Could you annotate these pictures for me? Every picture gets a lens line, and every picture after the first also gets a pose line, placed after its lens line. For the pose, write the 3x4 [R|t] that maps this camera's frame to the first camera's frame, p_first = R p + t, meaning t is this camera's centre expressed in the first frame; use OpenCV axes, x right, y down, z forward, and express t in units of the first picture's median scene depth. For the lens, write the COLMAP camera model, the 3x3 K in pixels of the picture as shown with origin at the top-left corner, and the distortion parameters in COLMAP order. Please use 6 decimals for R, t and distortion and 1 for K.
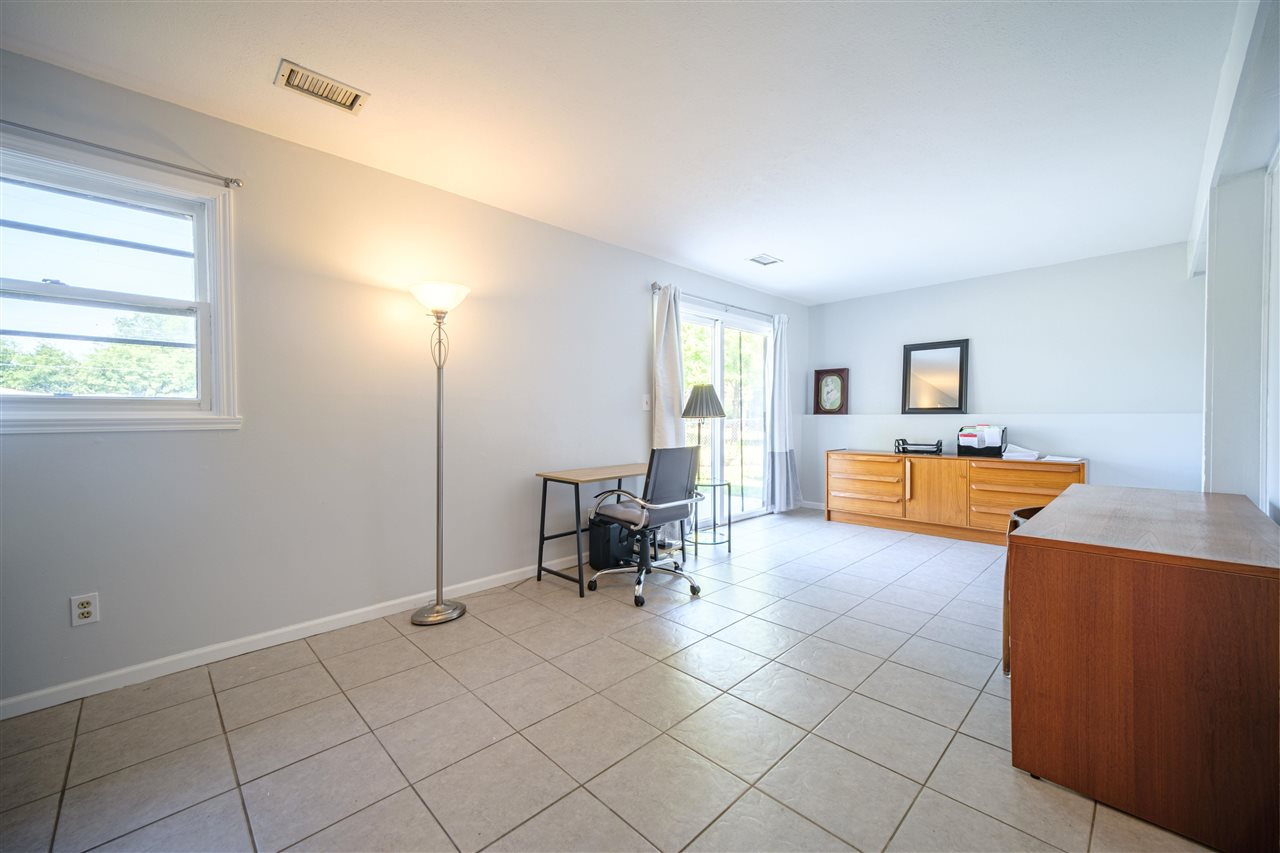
lens RADIAL K [[498.5, 0, 642.9], [0, 498.5, 422.1], [0, 0, 1]] dist [0.002572, 0.000185]
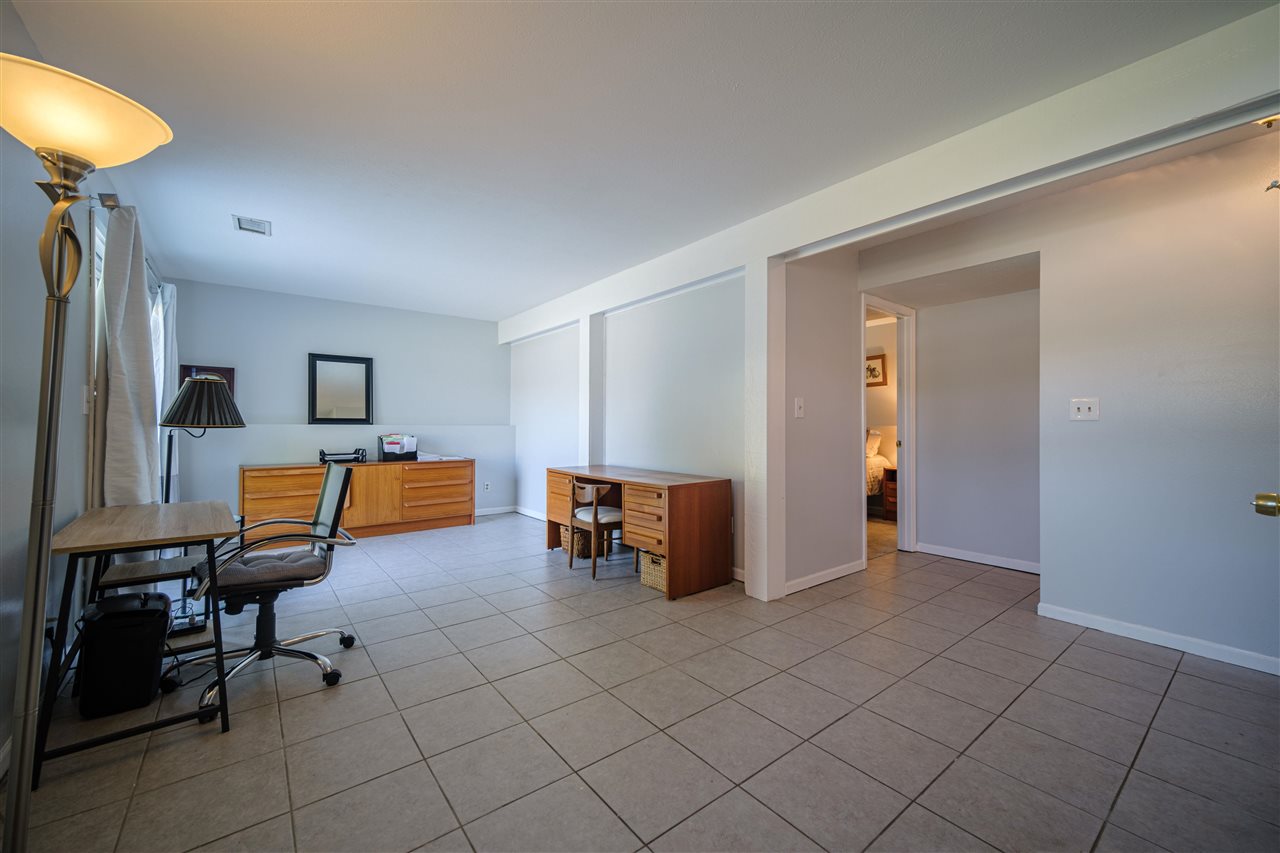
lens RADIAL K [[498.5, 0, 642.9], [0, 498.5, 422.1], [0, 0, 1]] dist [0.002572, 0.000185]
pose [[0.122496, 0.012722, 0.992387, -0.427877], [0.008289, 0.999870, -0.013841, -0.001400], [-0.992434, 0.009921, 0.122375, 0.283630]]
